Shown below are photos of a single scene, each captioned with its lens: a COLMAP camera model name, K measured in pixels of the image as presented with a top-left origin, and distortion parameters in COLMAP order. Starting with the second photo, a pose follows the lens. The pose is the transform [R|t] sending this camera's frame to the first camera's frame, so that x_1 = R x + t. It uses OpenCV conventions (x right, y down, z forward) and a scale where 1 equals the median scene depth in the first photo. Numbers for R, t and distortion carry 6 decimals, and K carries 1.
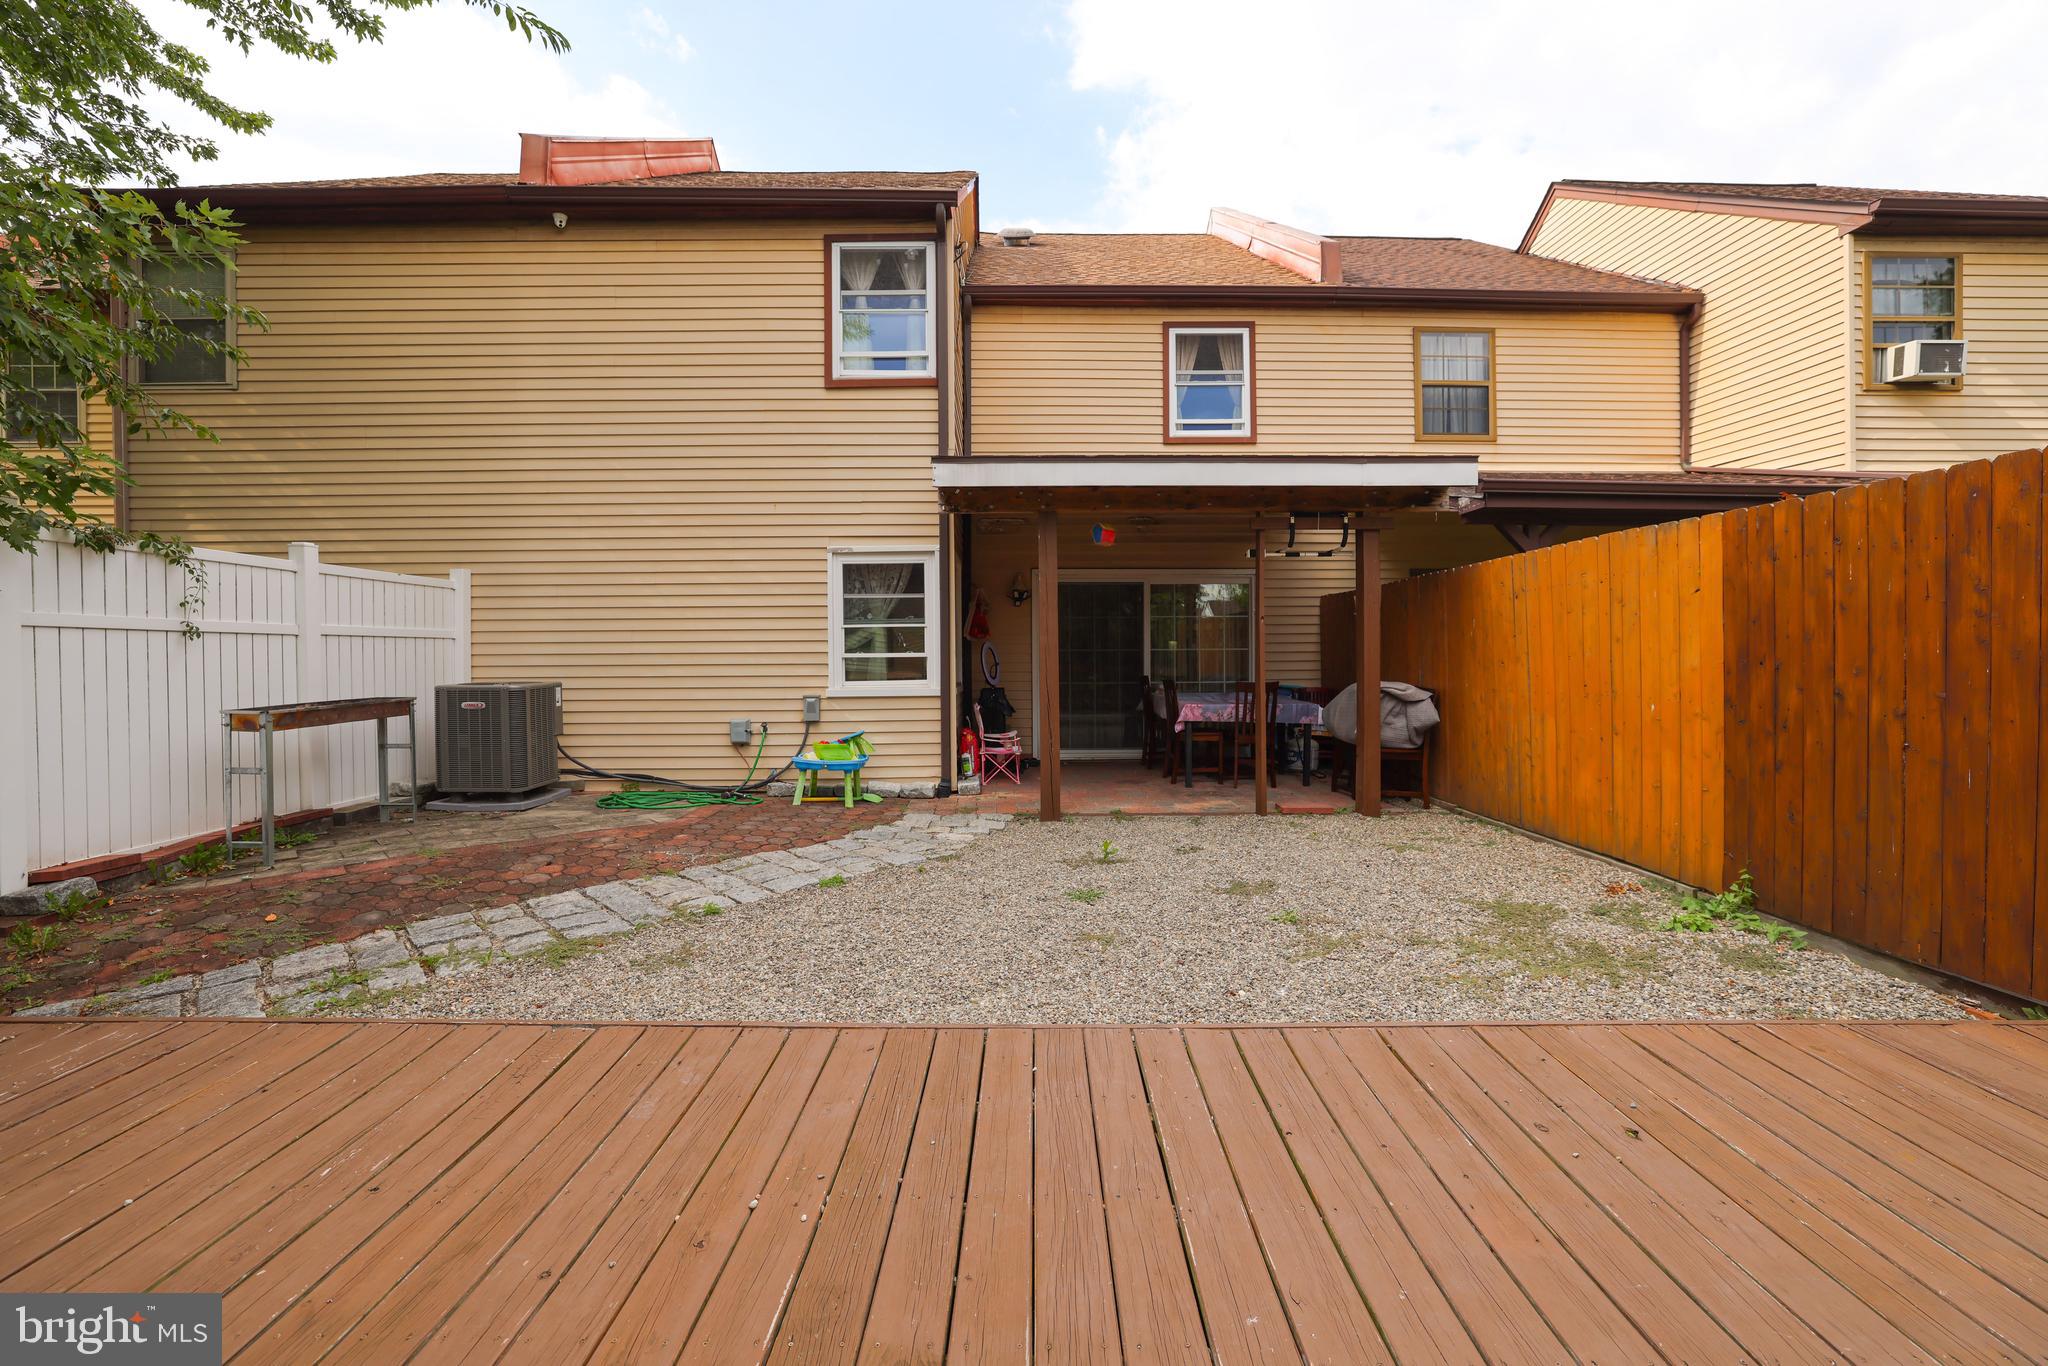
lens RADIAL K [[881.2, 0, 1021.4], [0, 881.2, 675.5], [0, 0, 1]] dist [-0.045030, 0.016103]
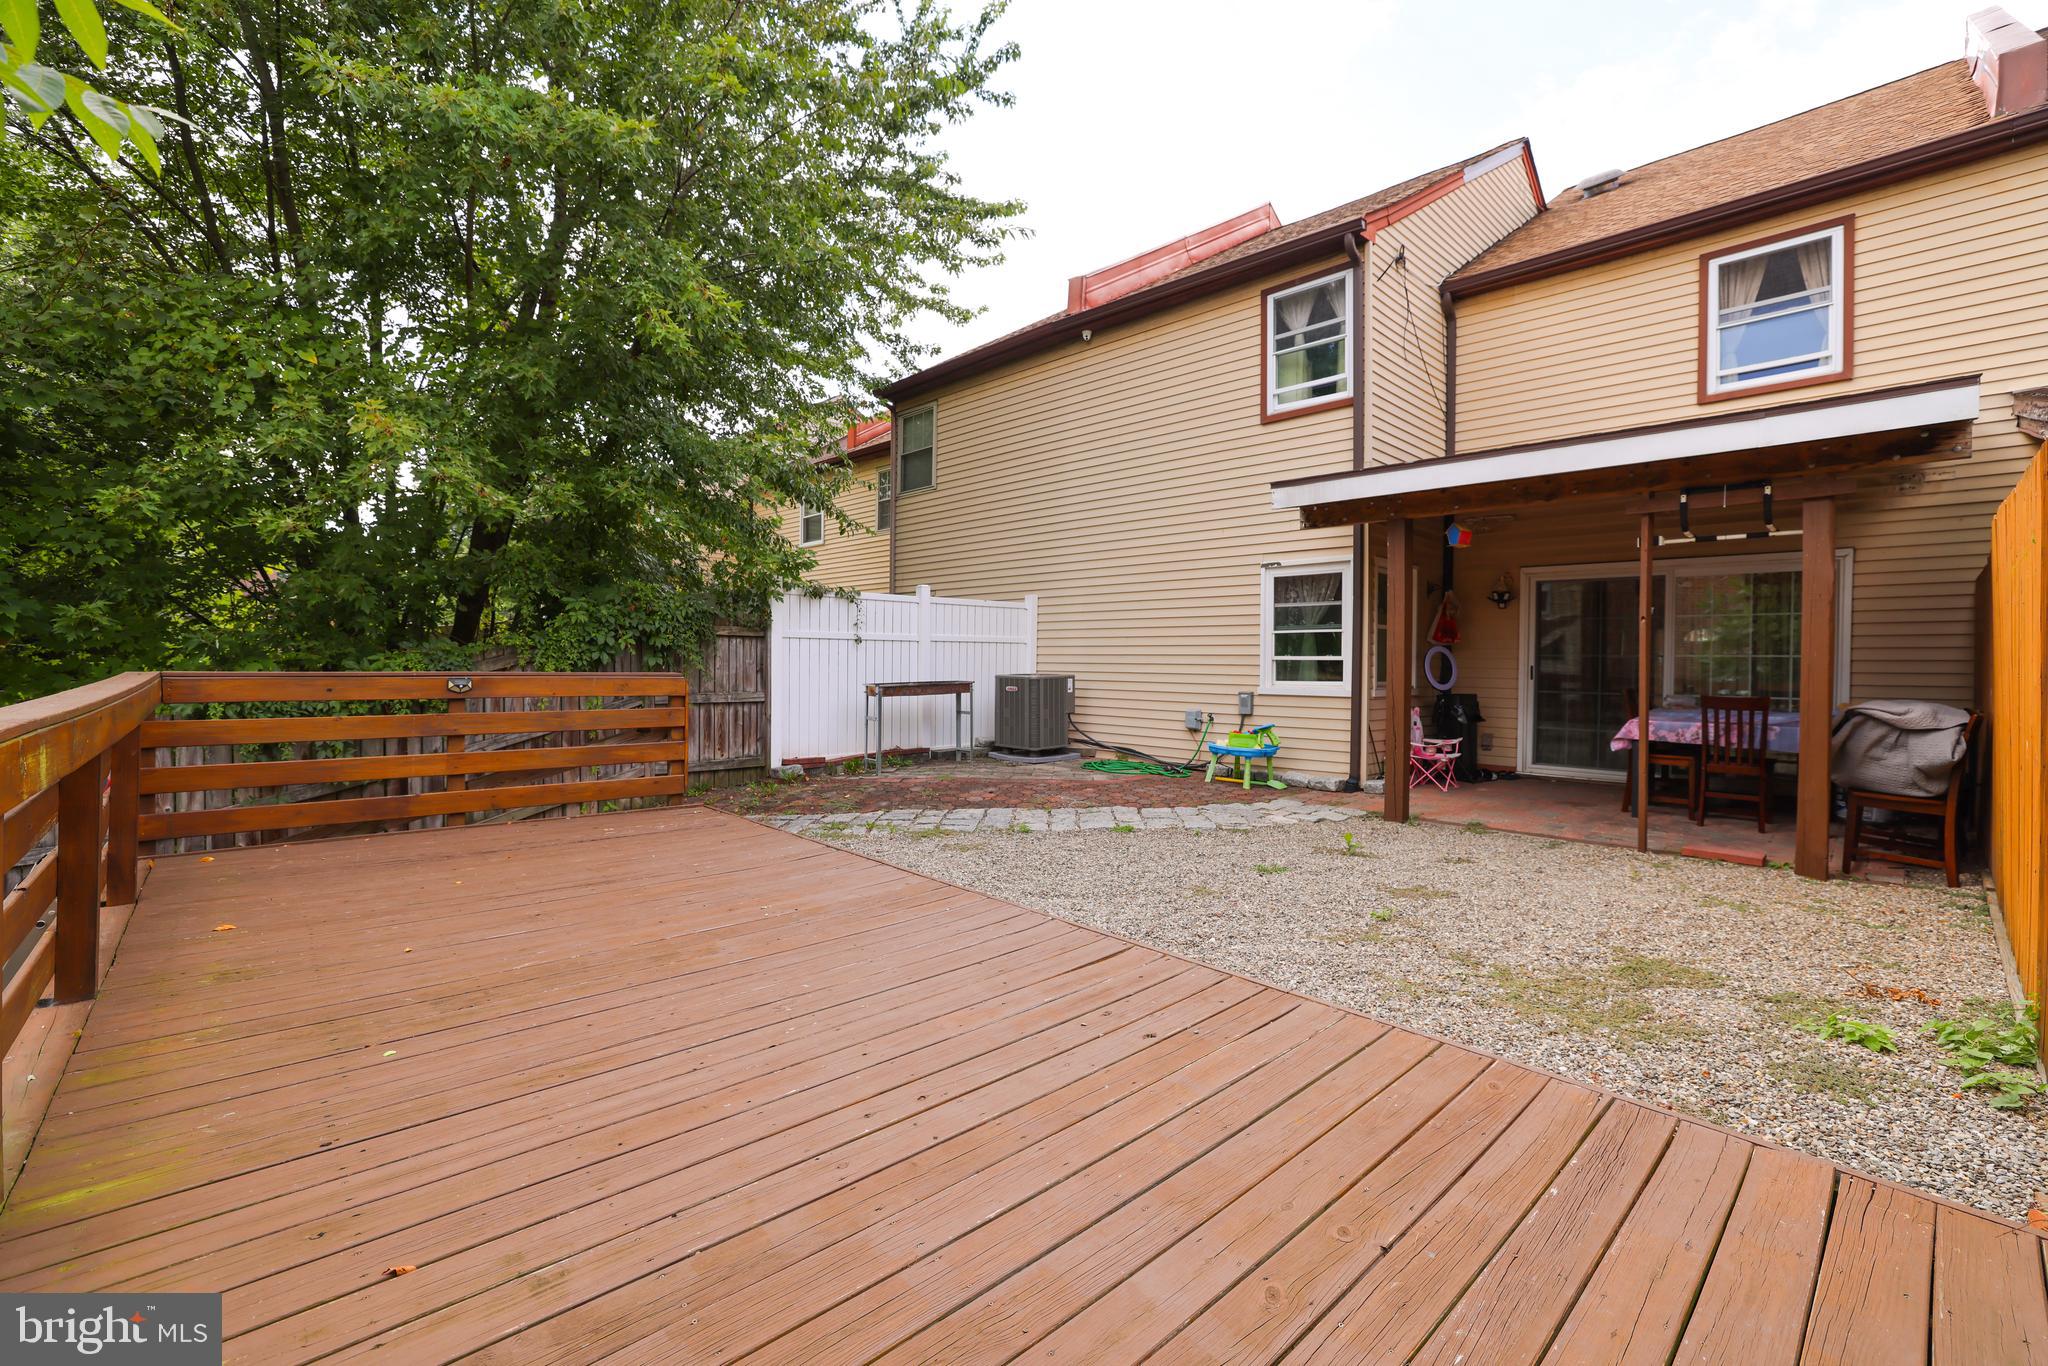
lens RADIAL K [[881.2, 0, 1023.0], [0, 881.2, 673.1], [0, 0, 1]] dist [-0.045030, 0.016103]
pose [[0.682321, 0.022326, -0.730712, 0.409649], [-0.027554, 0.999609, 0.004812, 0.000261], [0.730533, 0.016851, 0.682669, -0.005313]]
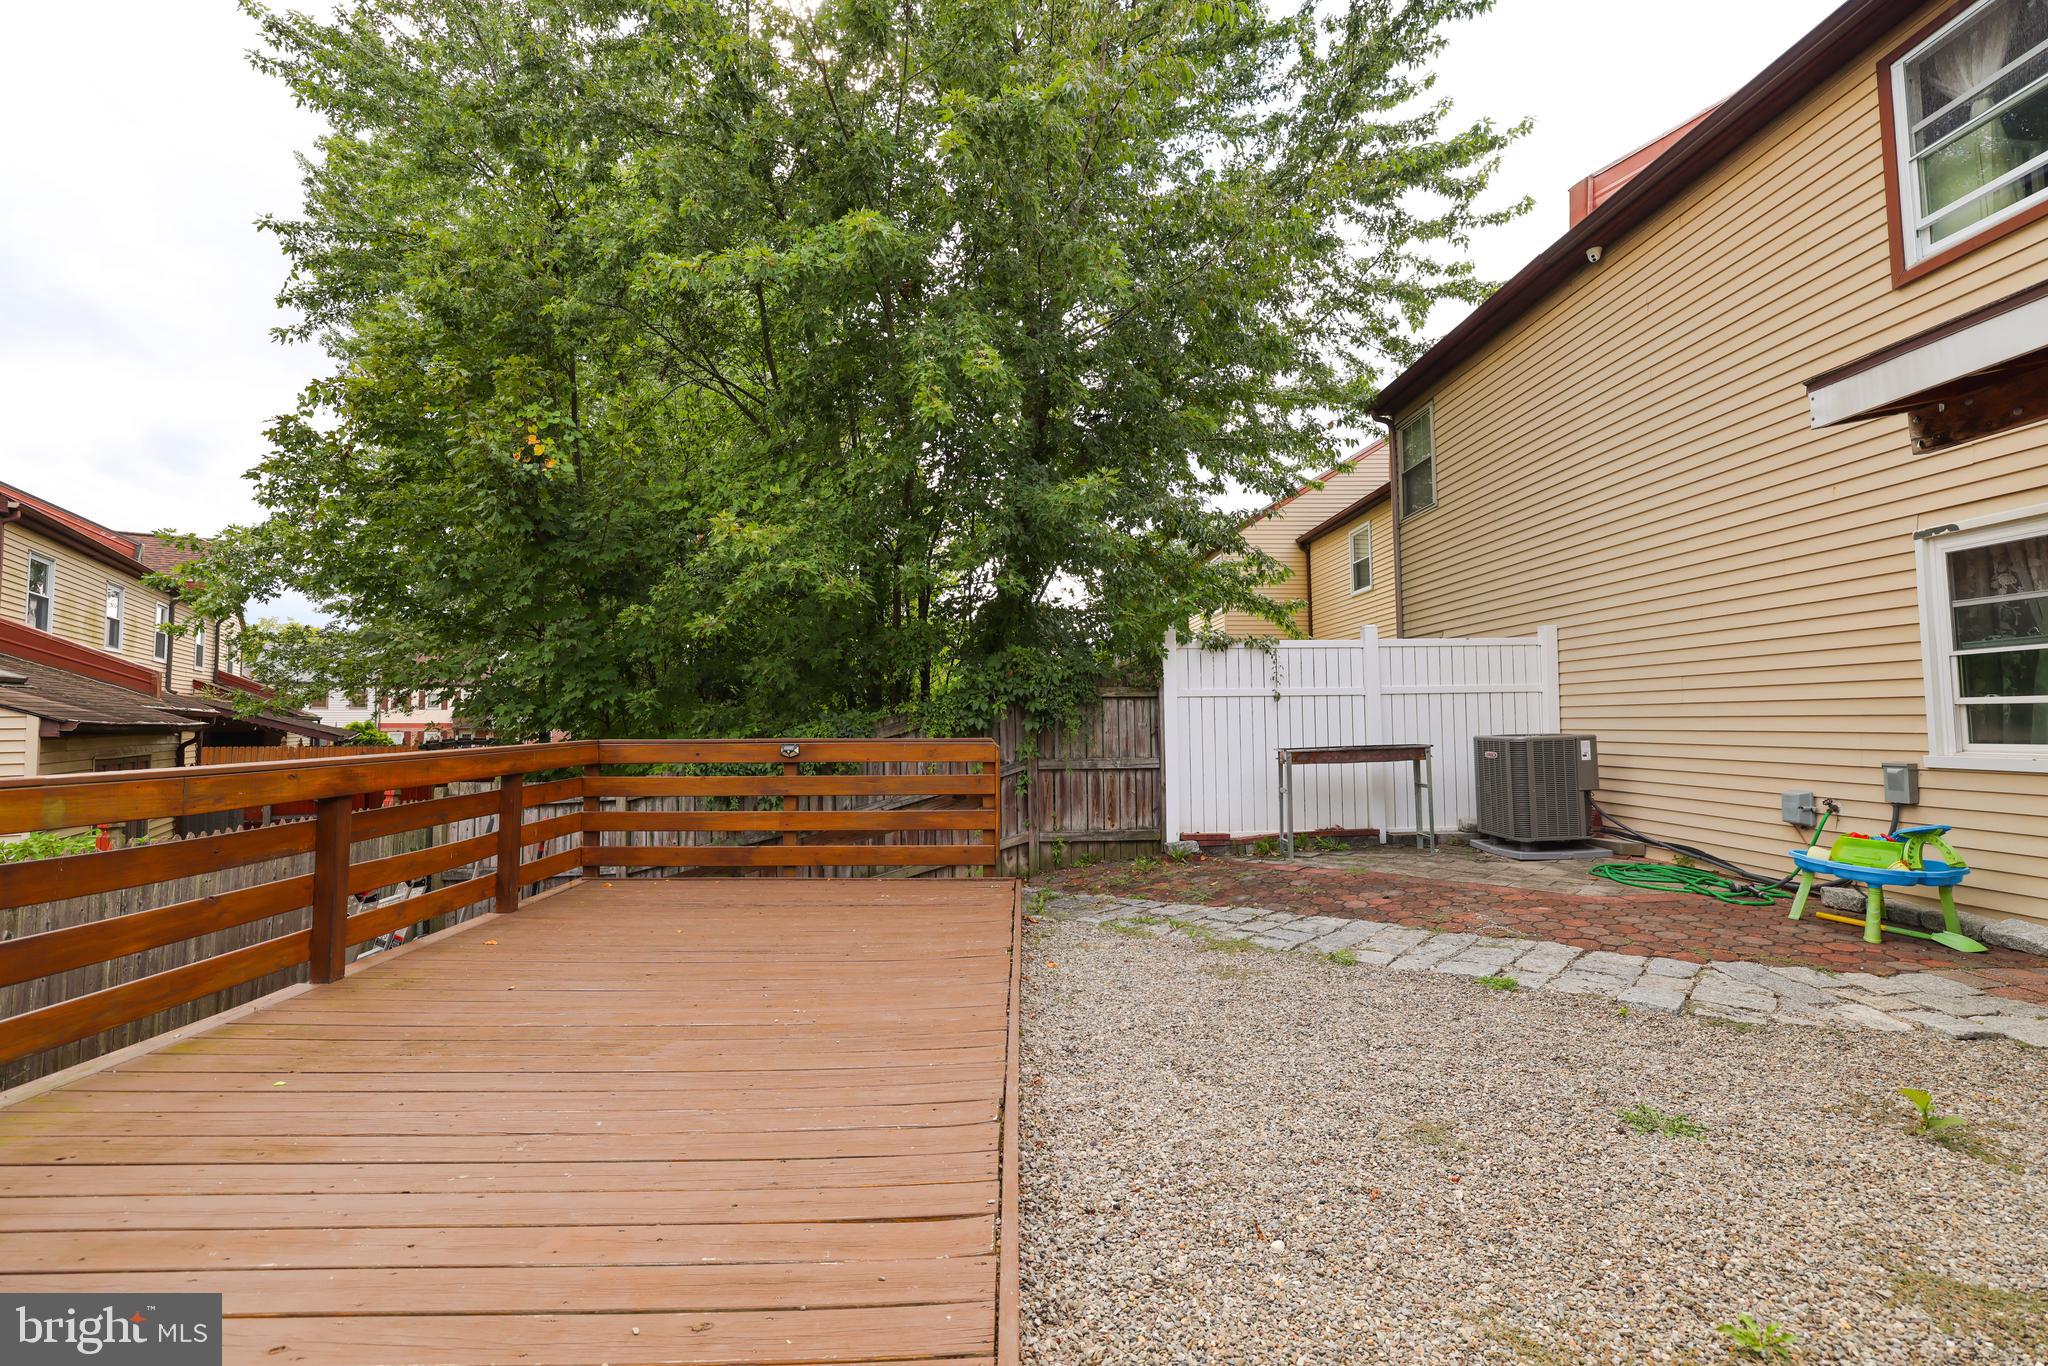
lens RADIAL K [[881.2, 0, 1022.8], [0, 881.2, 675.7], [0, 0, 1]] dist [-0.045030, 0.016103]
pose [[0.015869, -0.047946, -0.998724, 0.387149], [-0.008959, 0.998803, -0.048092, -0.005664], [0.999834, 0.009711, 0.015420, 0.346424]]
